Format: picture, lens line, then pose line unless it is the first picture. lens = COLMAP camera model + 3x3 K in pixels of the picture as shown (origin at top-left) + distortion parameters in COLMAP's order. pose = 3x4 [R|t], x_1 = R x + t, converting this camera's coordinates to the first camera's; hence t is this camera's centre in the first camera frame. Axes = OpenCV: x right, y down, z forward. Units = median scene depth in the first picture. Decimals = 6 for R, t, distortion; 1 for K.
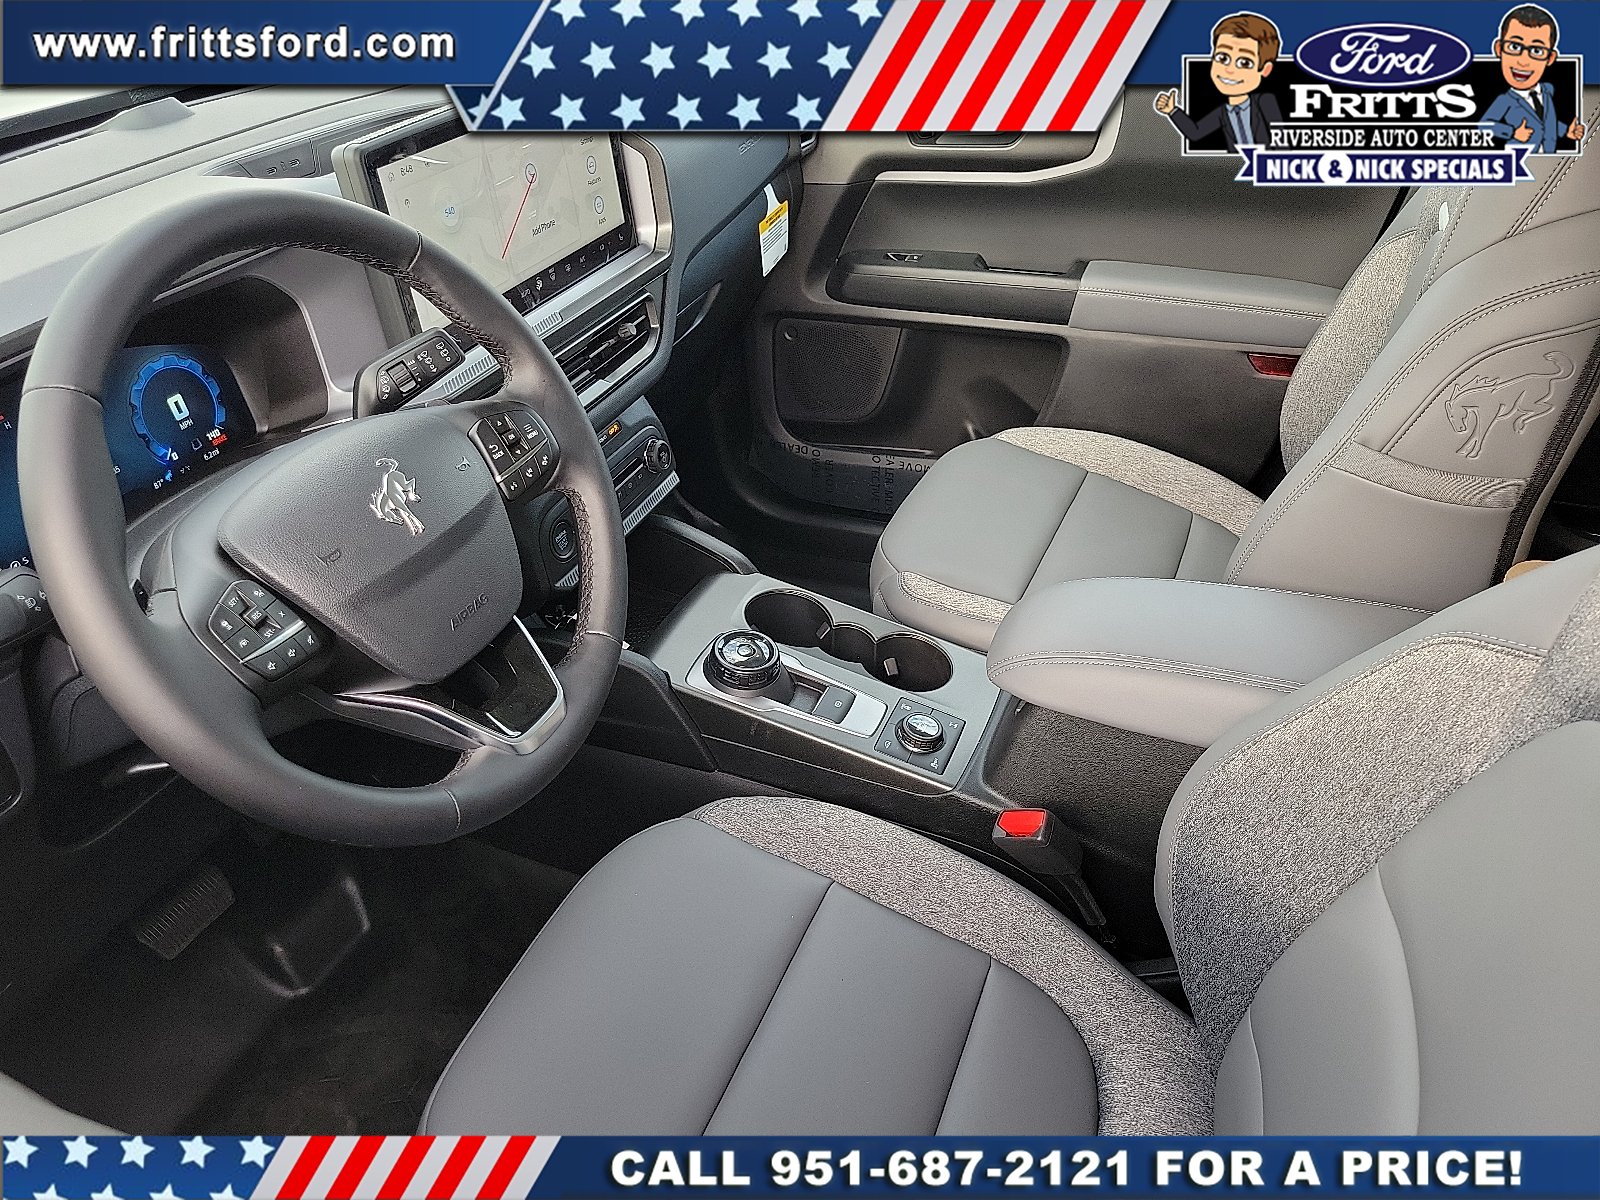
lens RADIAL K [[1195.1, 0, 800.0], [0, 1195.1, 600.0], [0, 0, 1]] dist [0.005885, 0.004062]
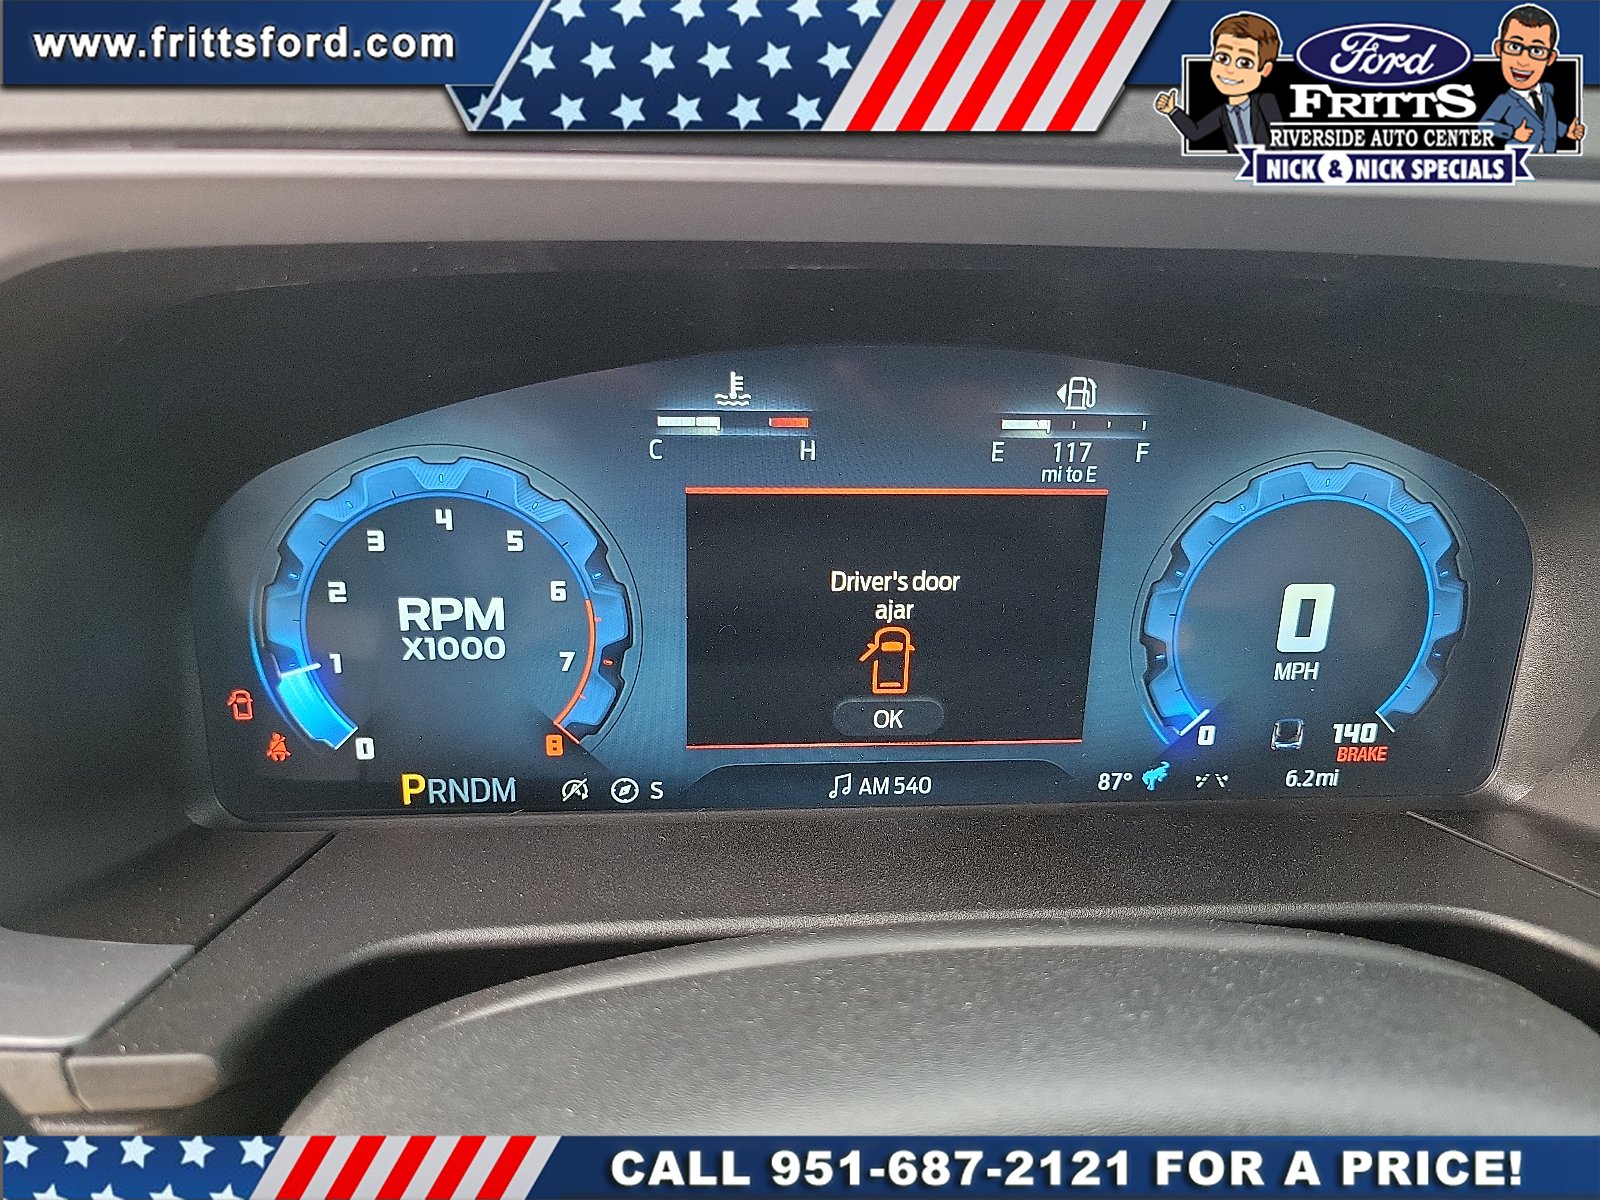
lens RADIAL K [[1195.1, 0, 800.0], [0, 1195.1, 600.0], [0, 0, 1]] dist [0.005885, 0.004062]
pose [[0.454468, 0.442755, -0.772934, -0.333919], [-0.542052, 0.826029, 0.154455, -0.140770], [0.706852, 0.348776, 0.615399, 0.703402]]
